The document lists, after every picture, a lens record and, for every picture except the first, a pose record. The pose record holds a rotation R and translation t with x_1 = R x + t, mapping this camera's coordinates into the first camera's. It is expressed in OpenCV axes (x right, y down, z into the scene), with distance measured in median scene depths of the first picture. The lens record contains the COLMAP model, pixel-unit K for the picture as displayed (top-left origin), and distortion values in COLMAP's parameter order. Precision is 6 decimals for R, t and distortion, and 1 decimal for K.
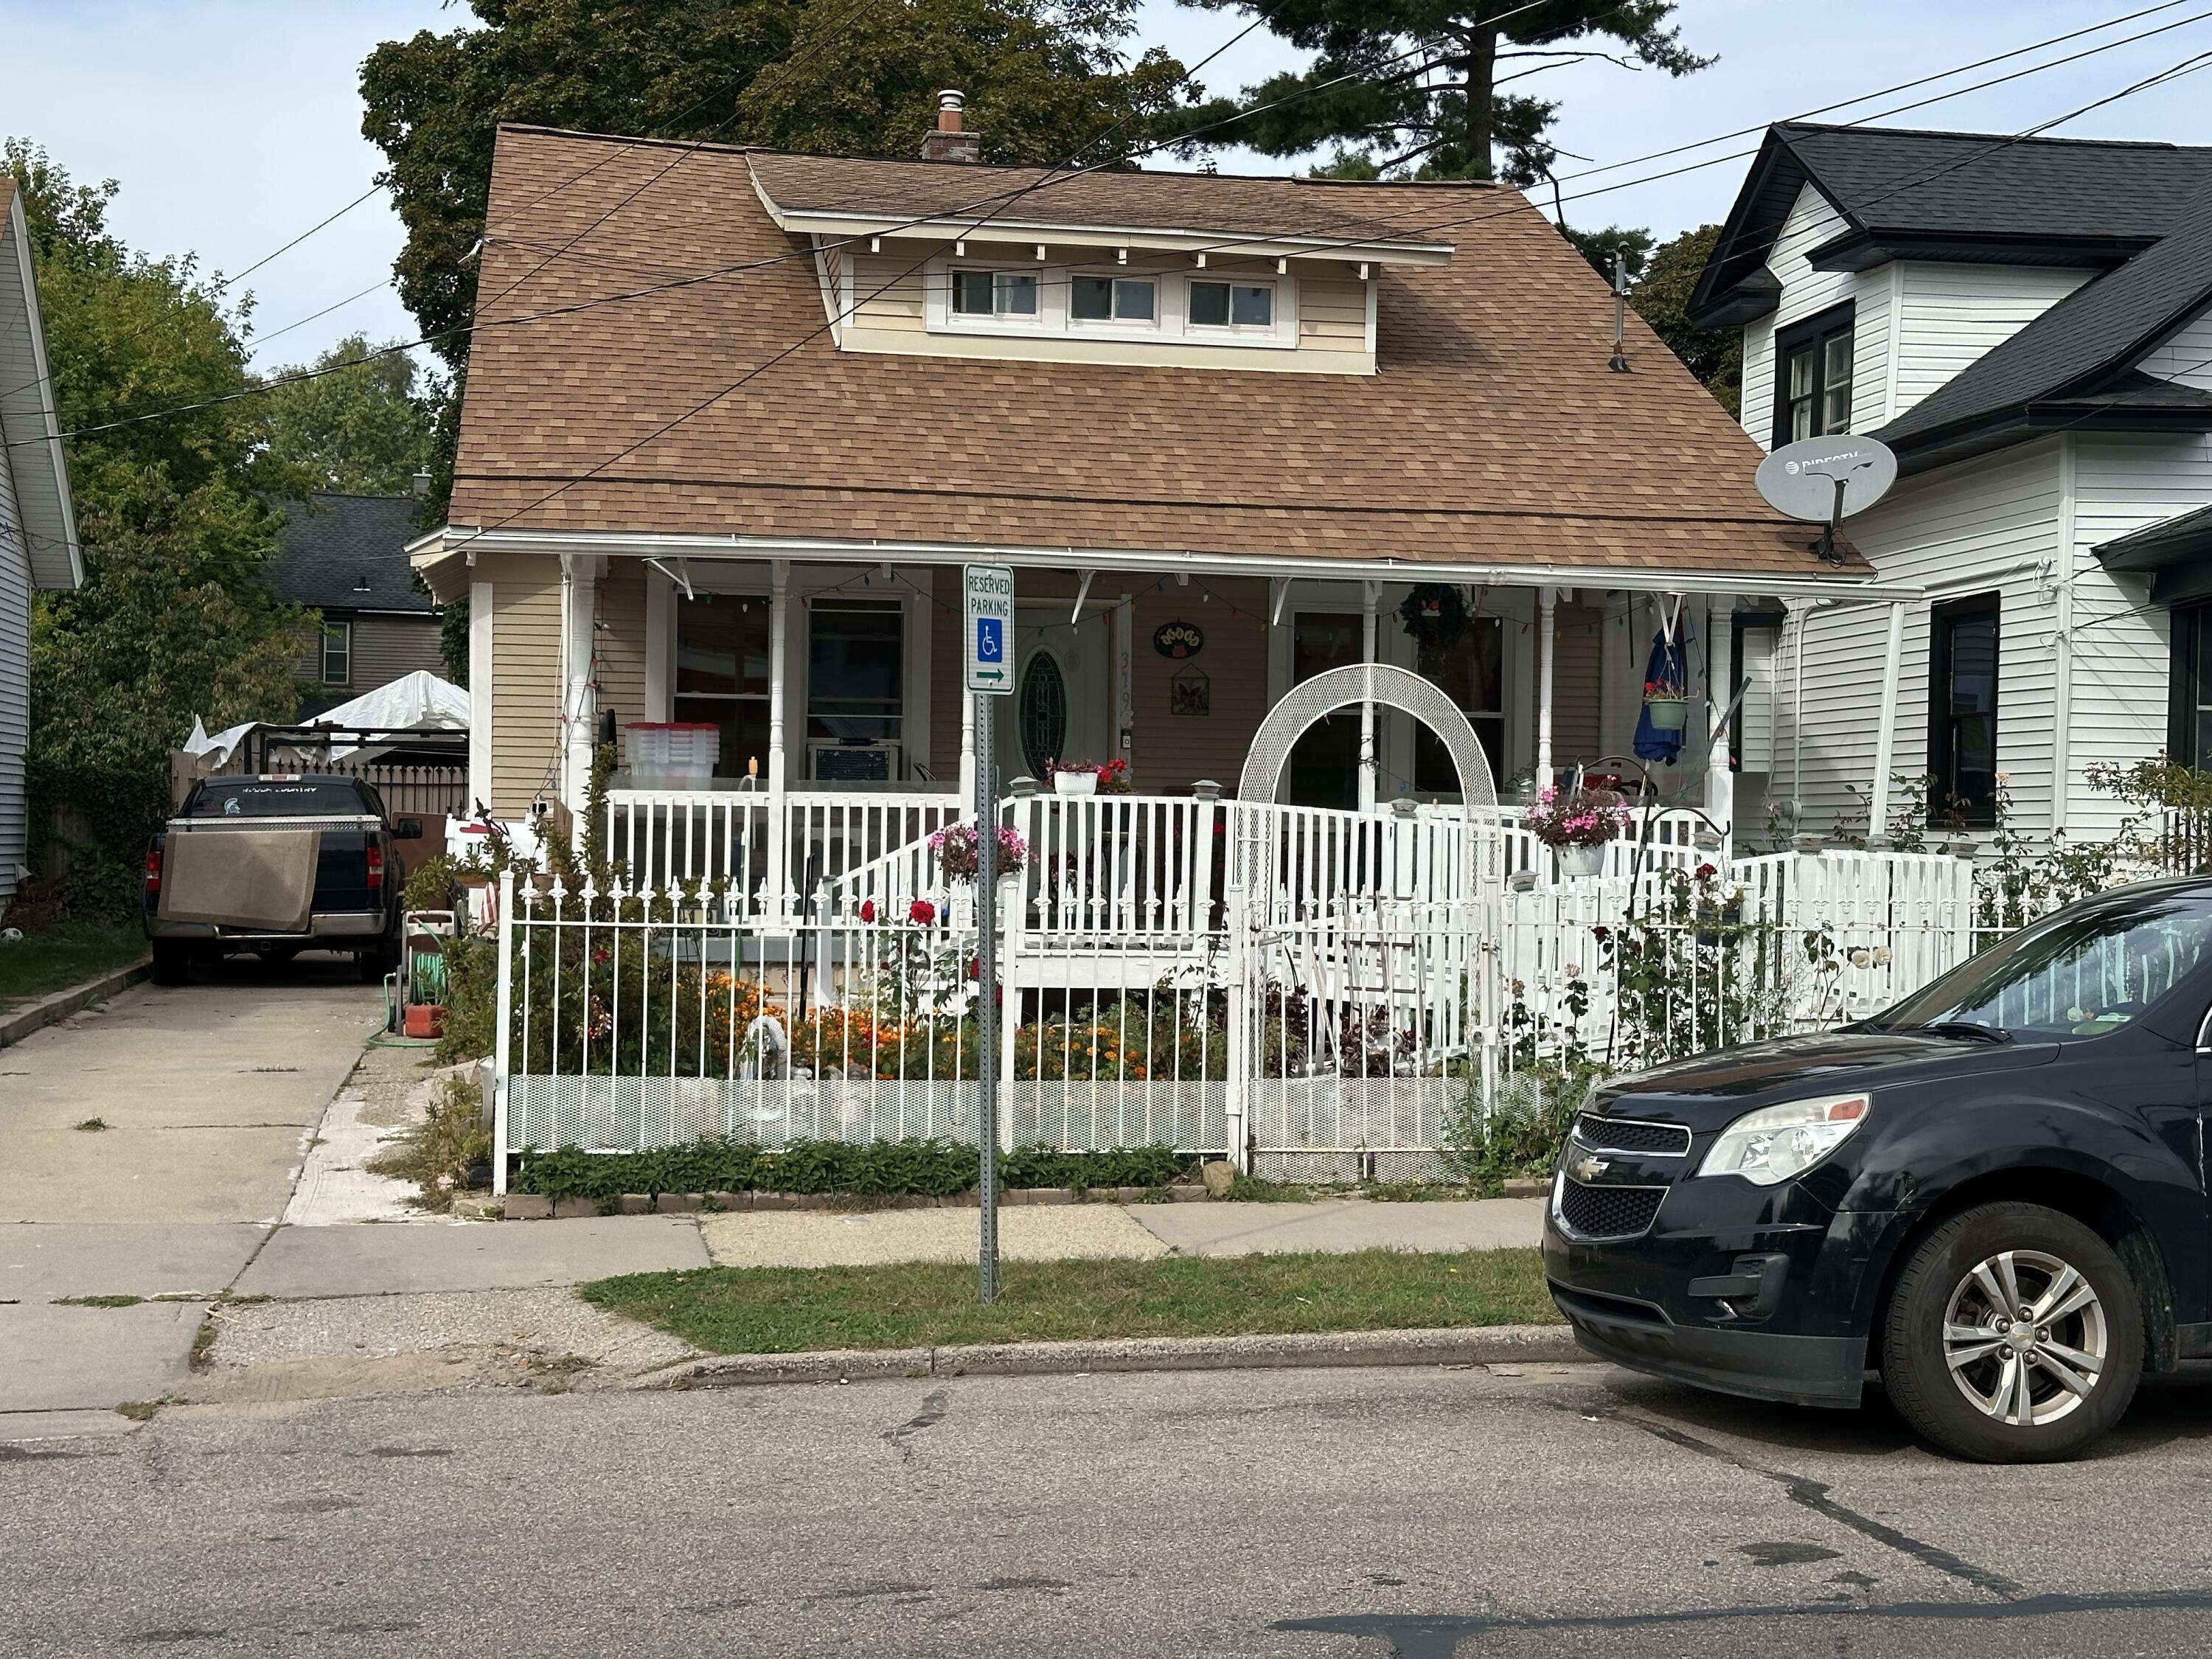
lens RADIAL K [[3073.0, 0, 1127.4], [0, 3073.0, 837.9], [0, 0, 1]] dist [0.125265, 0.000000]
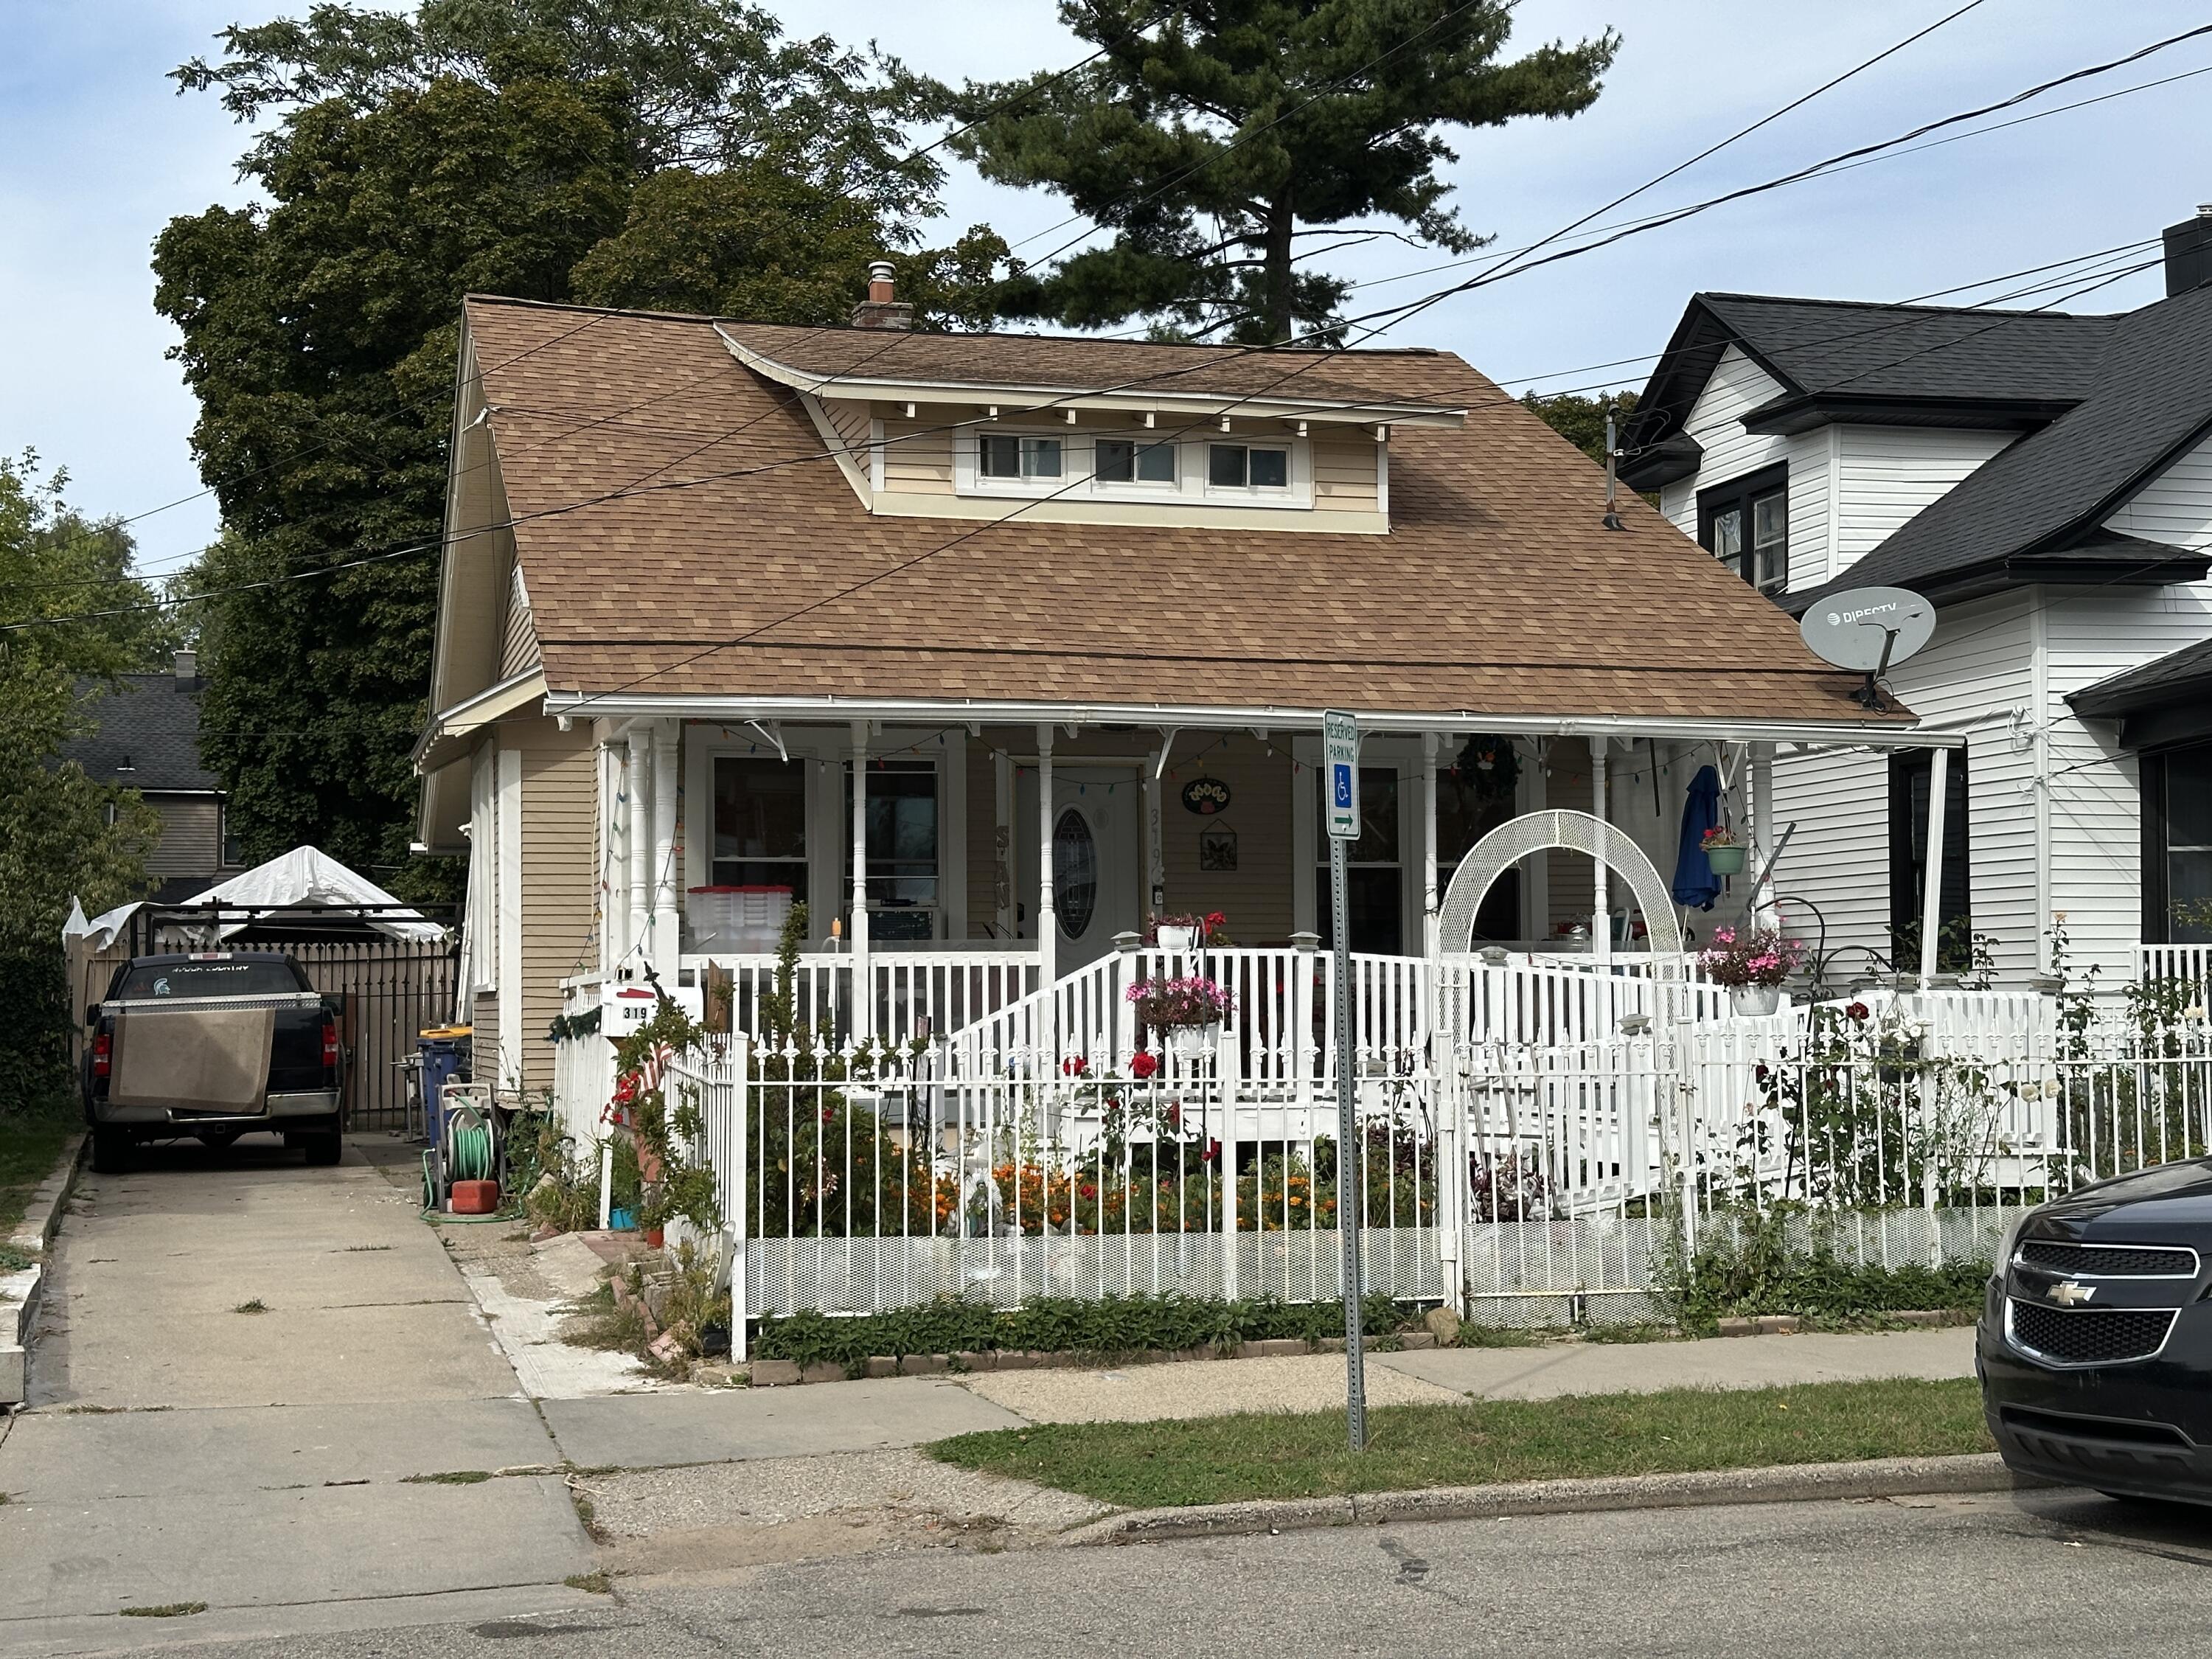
lens RADIAL K [[3073.0, 0, 1095.7], [0, 3073.0, 839.1], [0, 0, 1]] dist [0.125265, 0.000000]
pose [[0.995835, -0.016863, 0.089603, -0.121112], [0.021715, 0.998334, -0.053454, 0.003003], [-0.088552, 0.055177, 0.994542, 0.002749]]
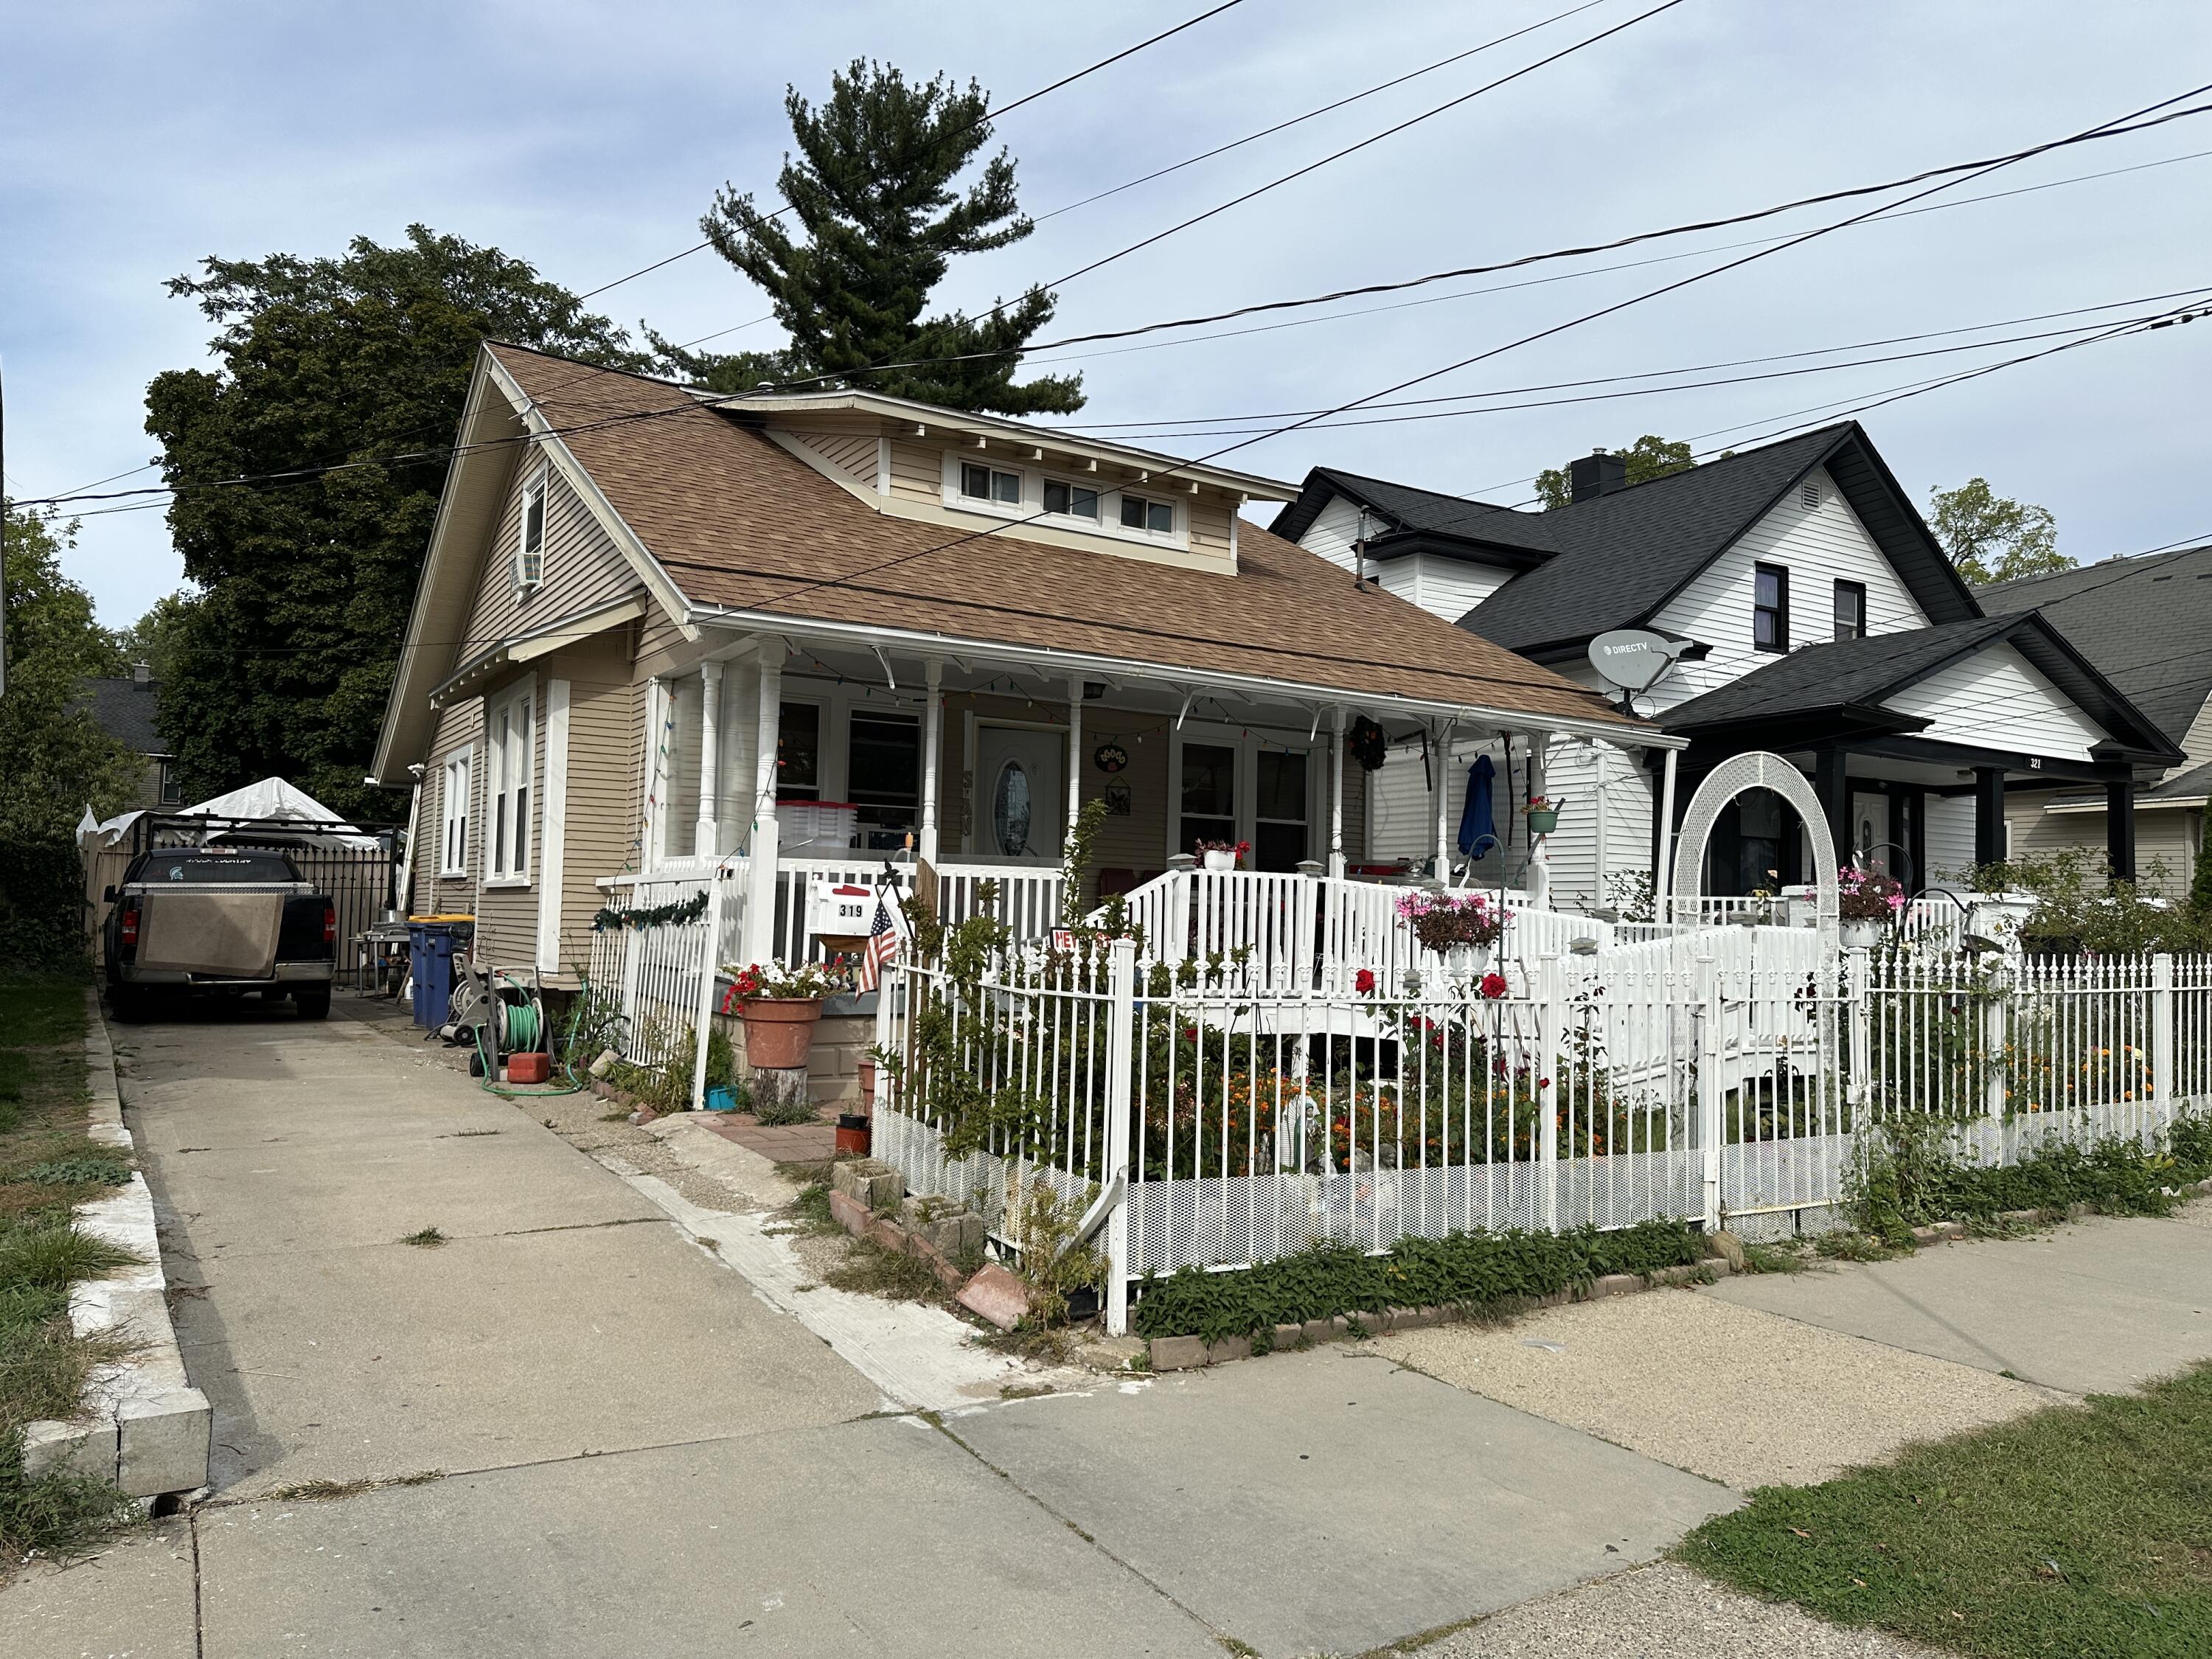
lens RADIAL K [[1548.0, 0, 1105.4], [0, 1548.0, 822.5], [0, 0, 1]] dist [0.073852, -0.090820]
pose [[0.931594, 0.031533, 0.362130, -0.249713], [-0.011294, 0.998260, -0.057870, 0.002214], [-0.363325, 0.049821, 0.930330, 0.419956]]
